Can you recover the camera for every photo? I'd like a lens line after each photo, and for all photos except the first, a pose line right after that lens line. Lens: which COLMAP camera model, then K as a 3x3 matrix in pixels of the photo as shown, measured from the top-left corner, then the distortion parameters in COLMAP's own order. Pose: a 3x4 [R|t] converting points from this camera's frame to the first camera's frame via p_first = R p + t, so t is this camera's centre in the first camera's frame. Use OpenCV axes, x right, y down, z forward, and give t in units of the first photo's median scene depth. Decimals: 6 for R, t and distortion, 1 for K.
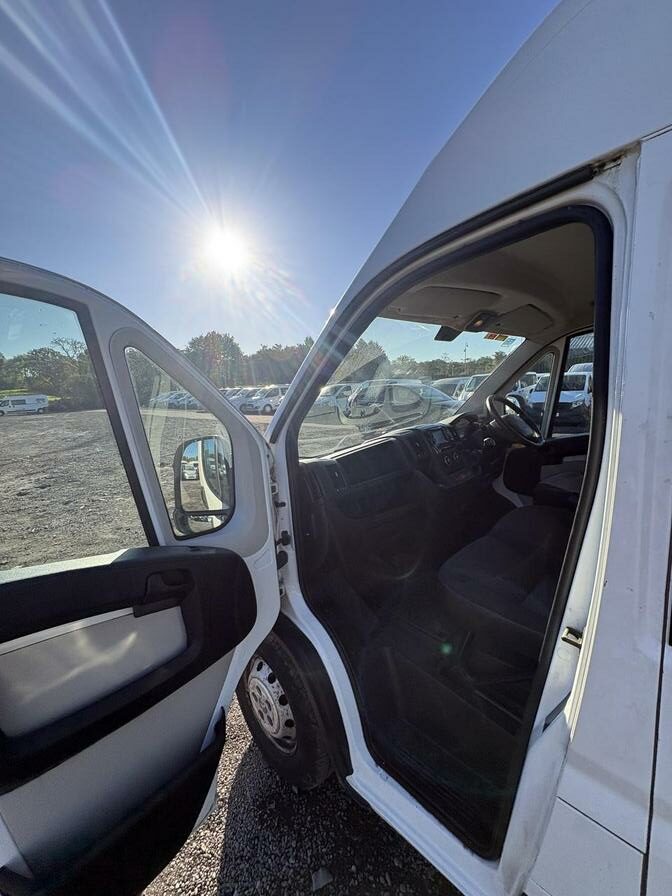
lens RADIAL K [[372.1, 0, 336.0], [0, 372.1, 448.0], [0, 0, 1]] dist [0.010414, -0.000005]
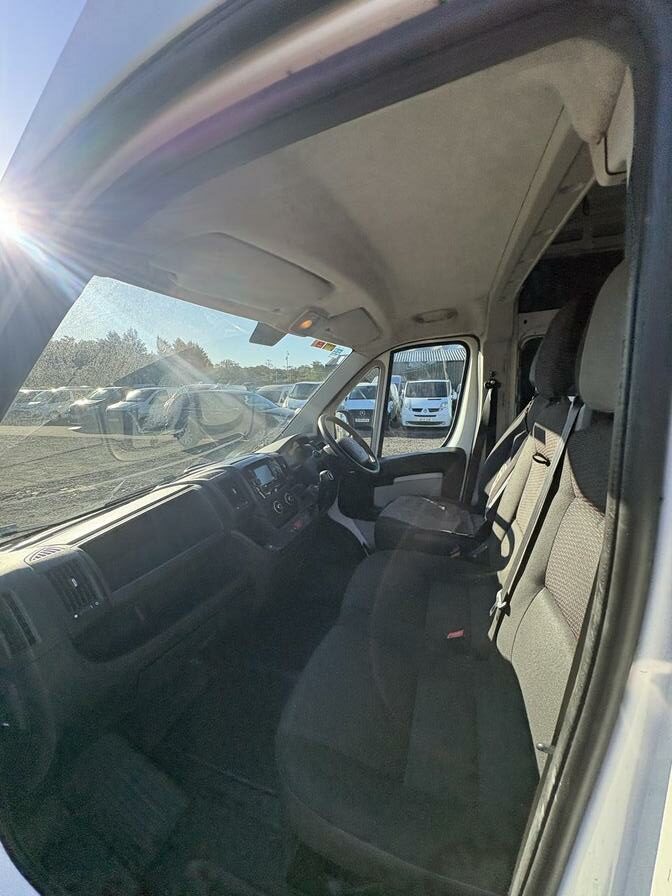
lens RADIAL K [[368.9, 0, 337.6], [0, 368.9, 460.1], [0, 0, 1]] dist [-0.000430, 0.000000]
pose [[0.896227, -0.060840, 0.439403, 0.075072], [0.052270, 0.998133, 0.031589, -0.063965], [-0.440505, -0.005344, 0.897734, 0.240537]]
